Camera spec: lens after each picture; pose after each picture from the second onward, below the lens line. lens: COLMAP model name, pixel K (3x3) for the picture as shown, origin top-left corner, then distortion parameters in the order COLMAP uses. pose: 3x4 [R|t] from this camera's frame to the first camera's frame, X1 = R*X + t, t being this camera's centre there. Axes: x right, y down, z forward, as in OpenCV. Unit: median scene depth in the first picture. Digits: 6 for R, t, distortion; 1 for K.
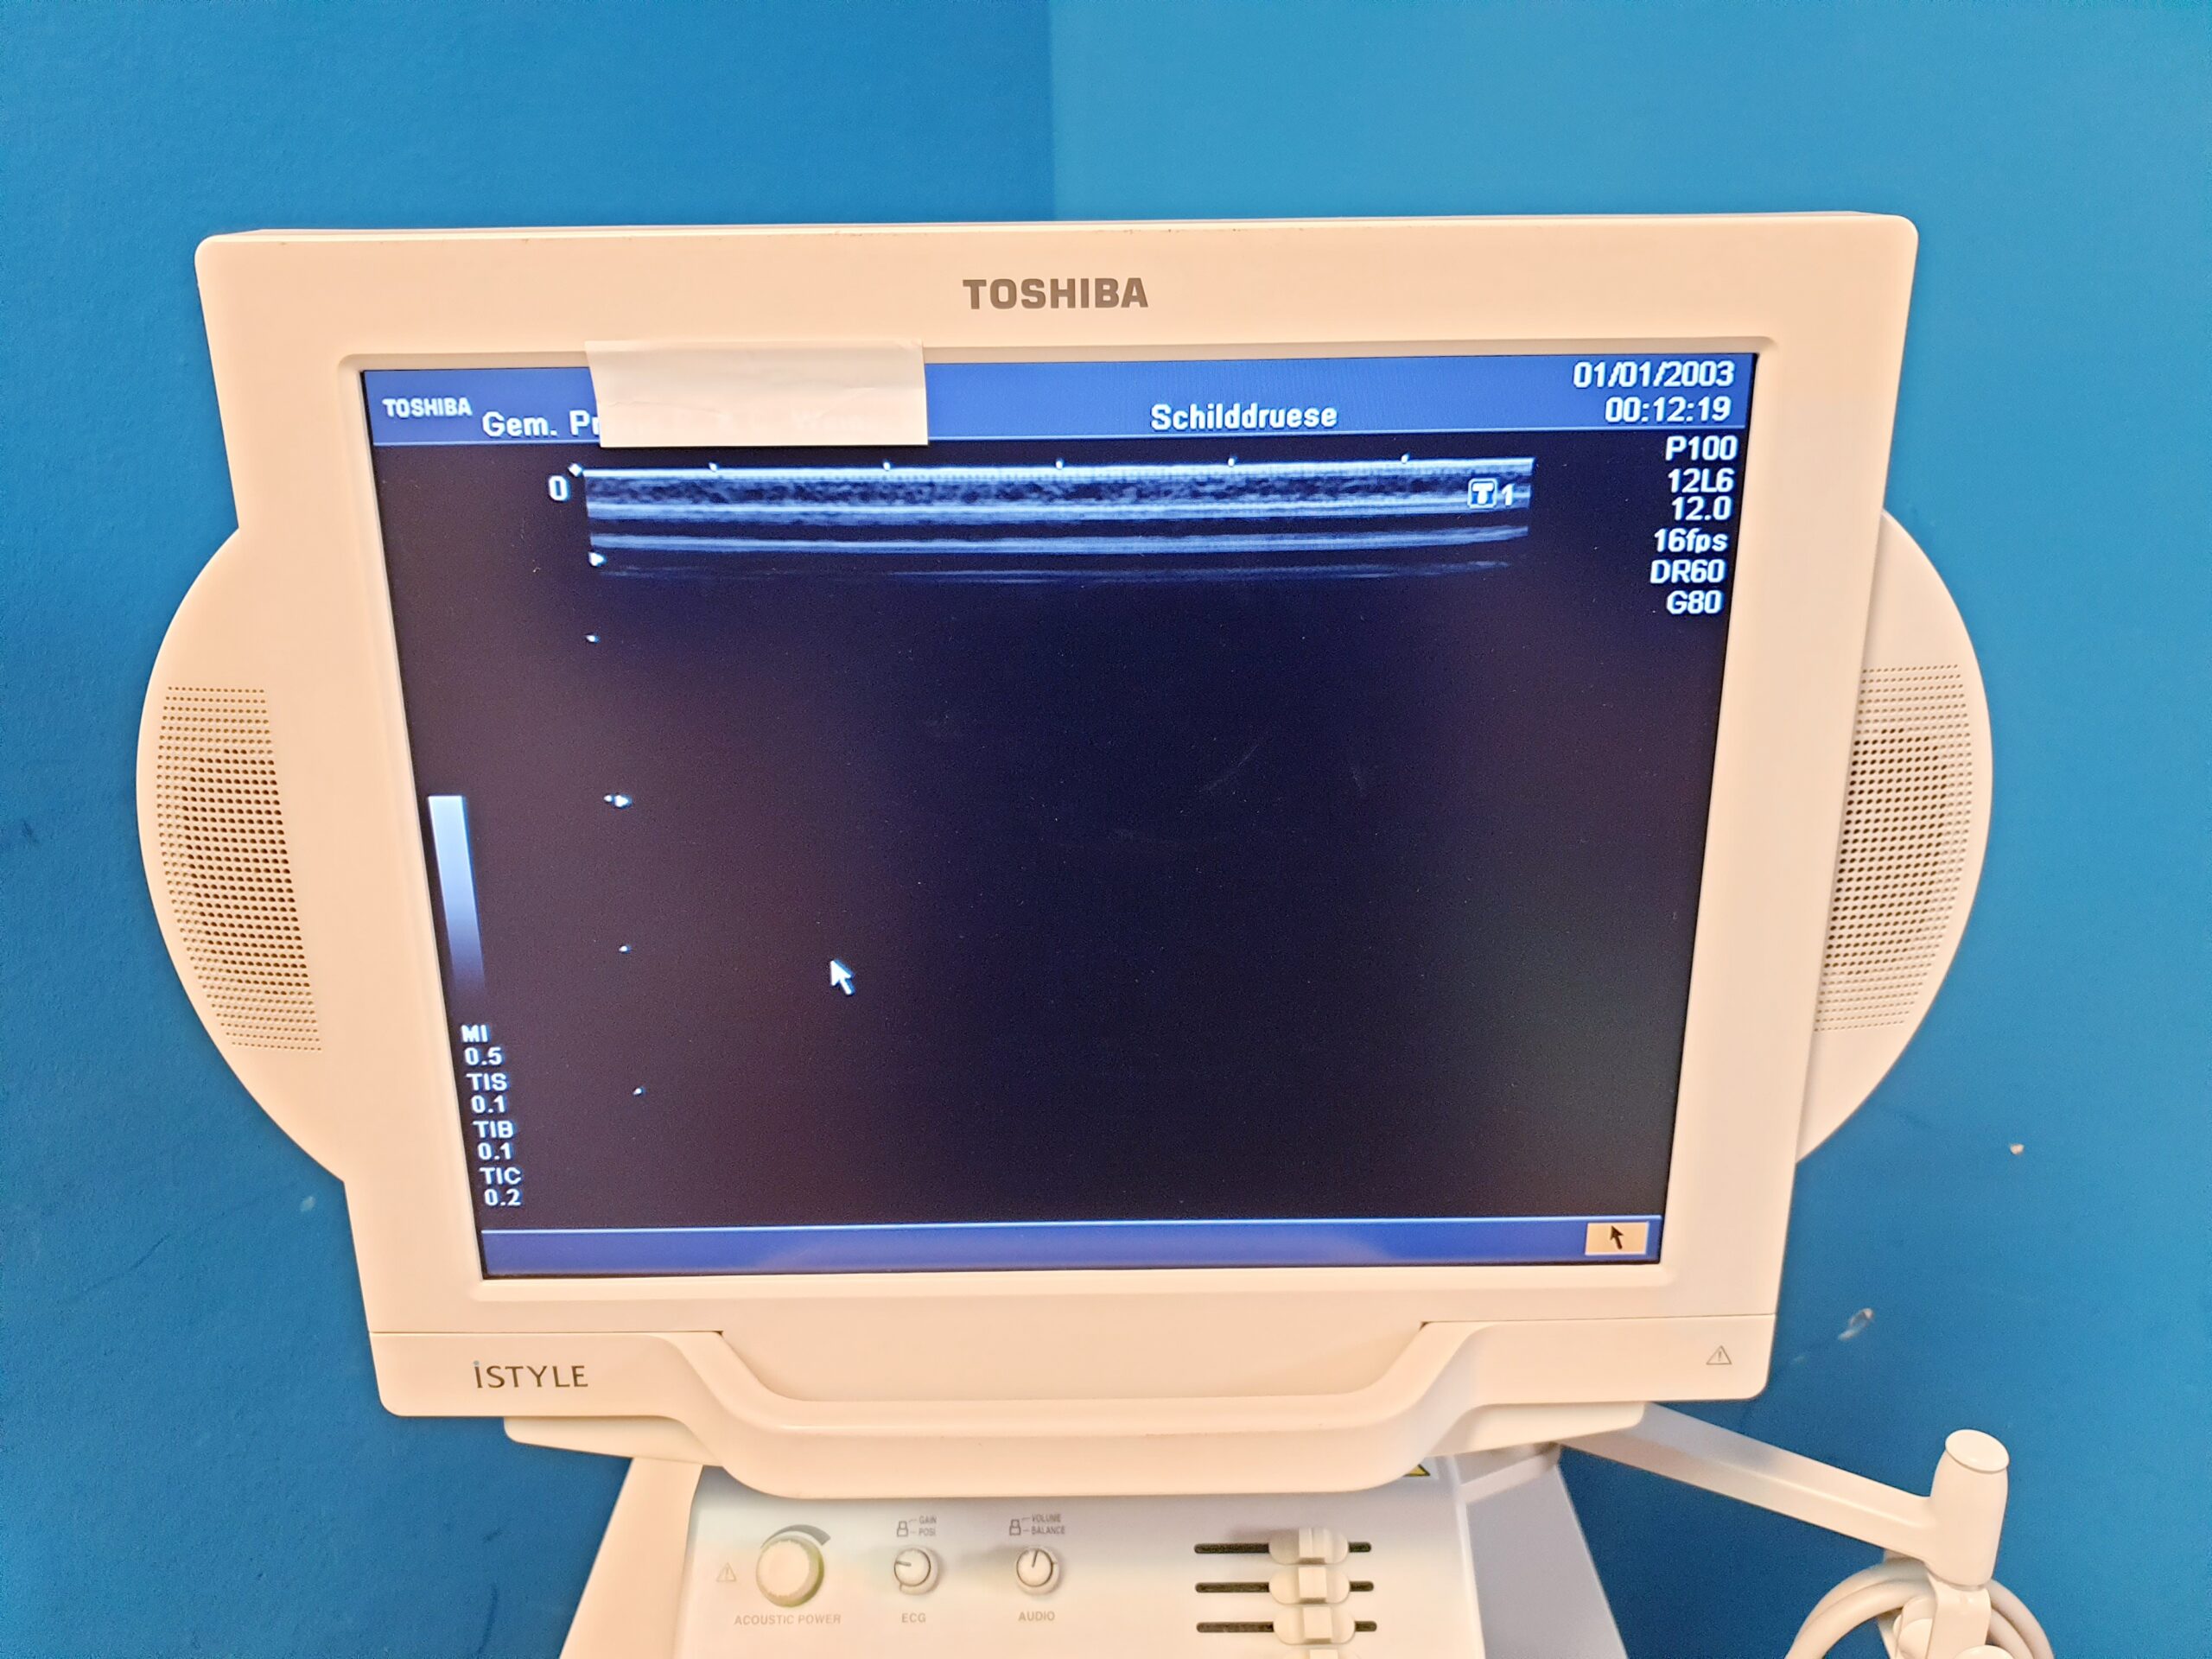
lens RADIAL K [[1715.7, 0, 1092.2], [0, 1715.7, 831.8], [0, 0, 1]] dist [-0.001534, 0.021390]
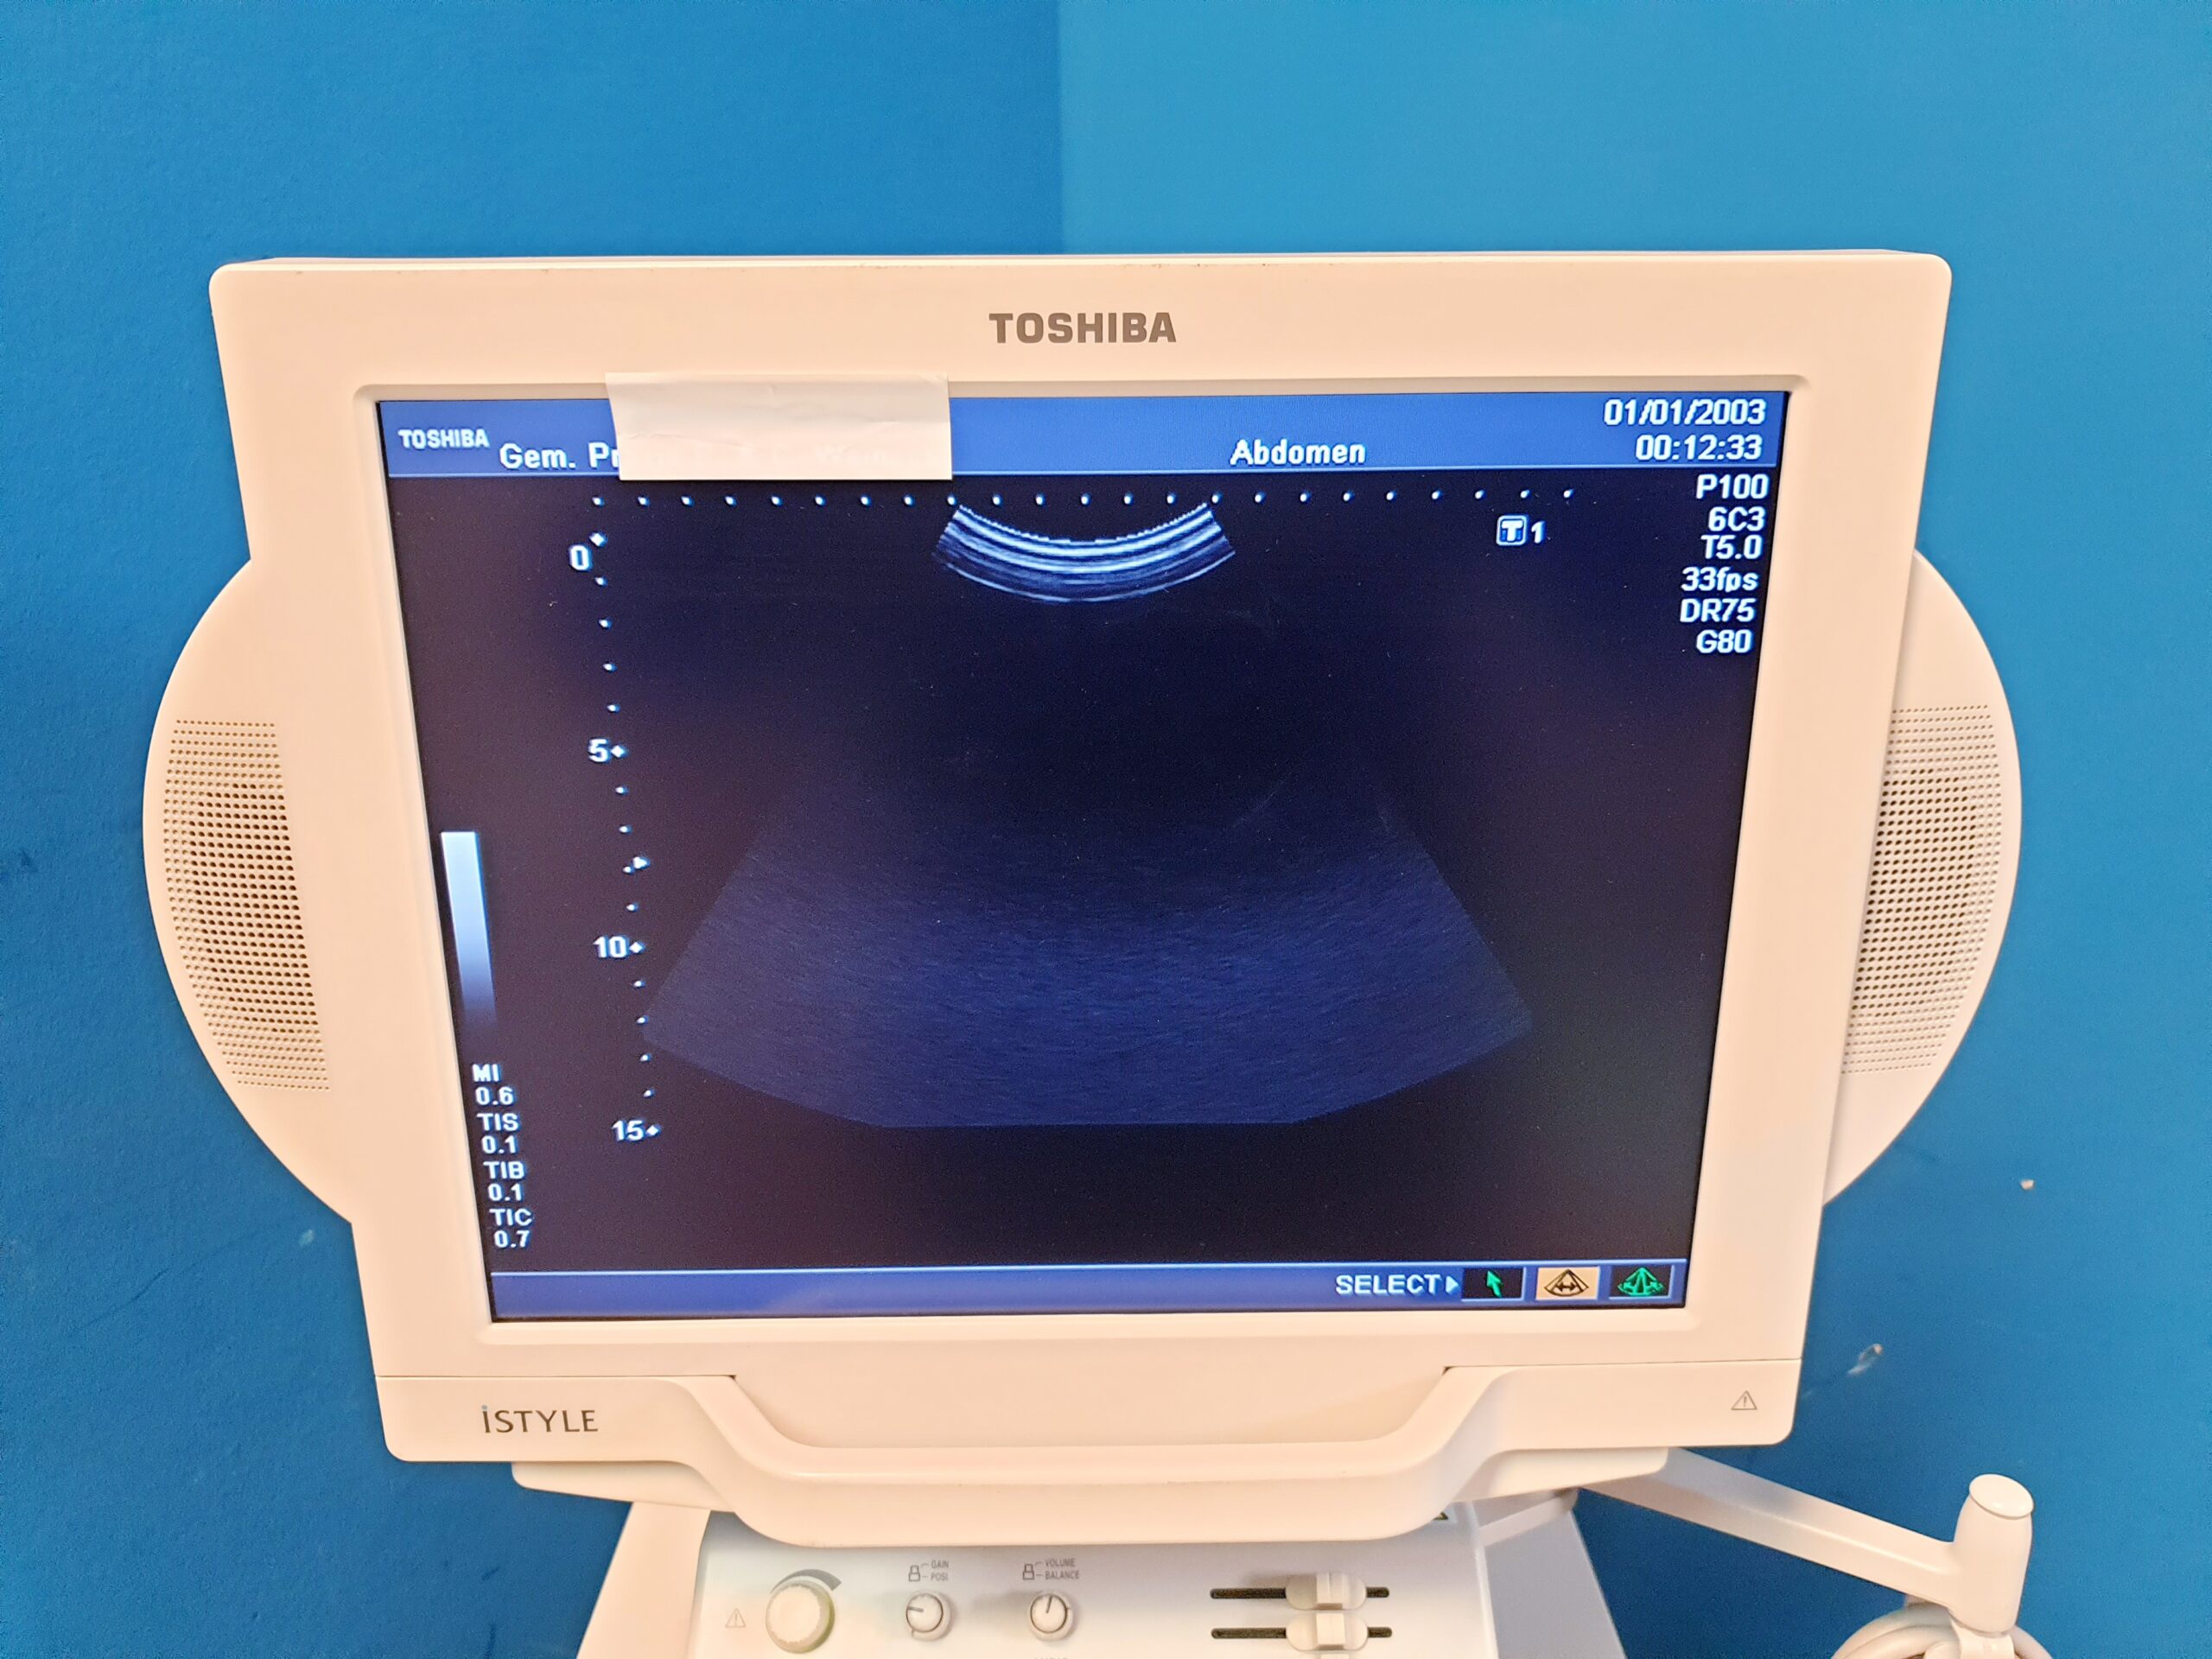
lens RADIAL K [[1715.7, 0, 1102.0], [0, 1715.7, 842.3], [0, 0, 1]] dist [-0.001534, 0.021390]
pose [[0.999964, 0.003357, 0.007796, -0.015719], [-0.003291, 0.999959, -0.008405, -0.008267], [-0.007824, 0.008379, 0.999934, 0.012659]]
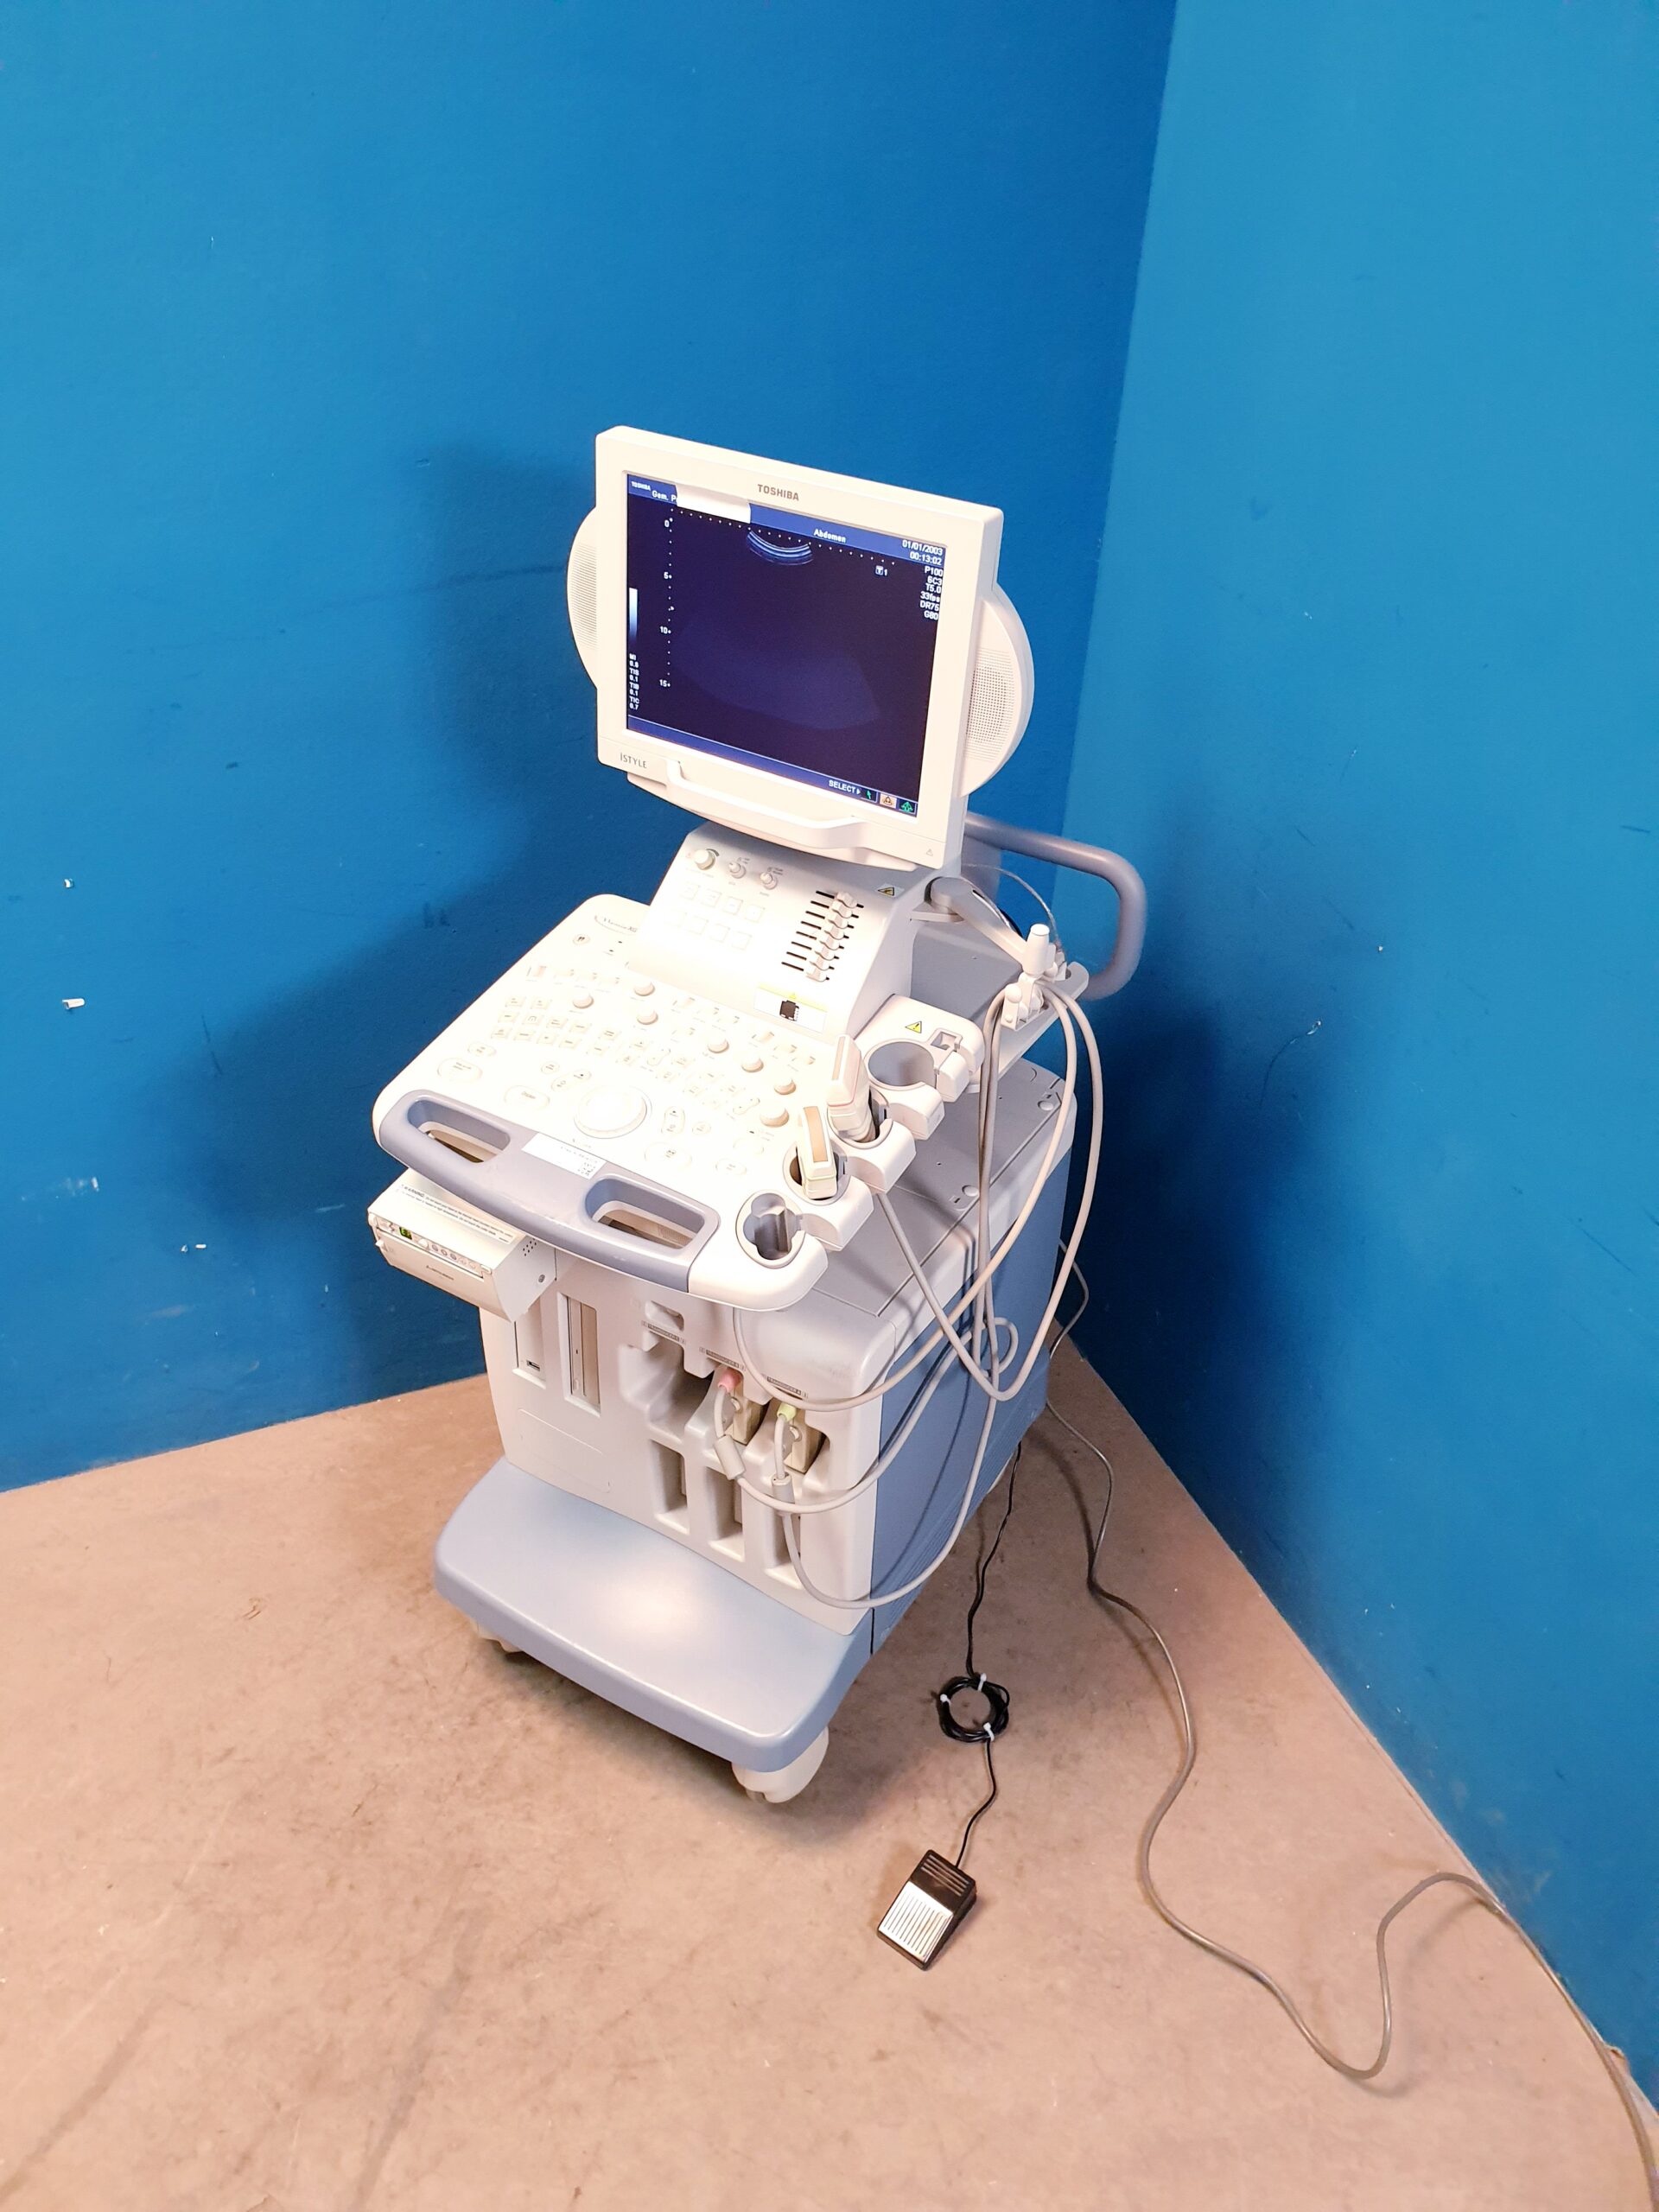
lens RADIAL K [[1715.7, 0, 834.8], [0, 1715.7, 1110.4], [0, 0, 1]] dist [-0.001534, 0.021390]
pose [[0.862296, 0.342147, -0.373338, 1.839810], [-0.234347, 0.923150, 0.304754, -0.221094], [0.448918, -0.175298, 0.876210, -2.345457]]
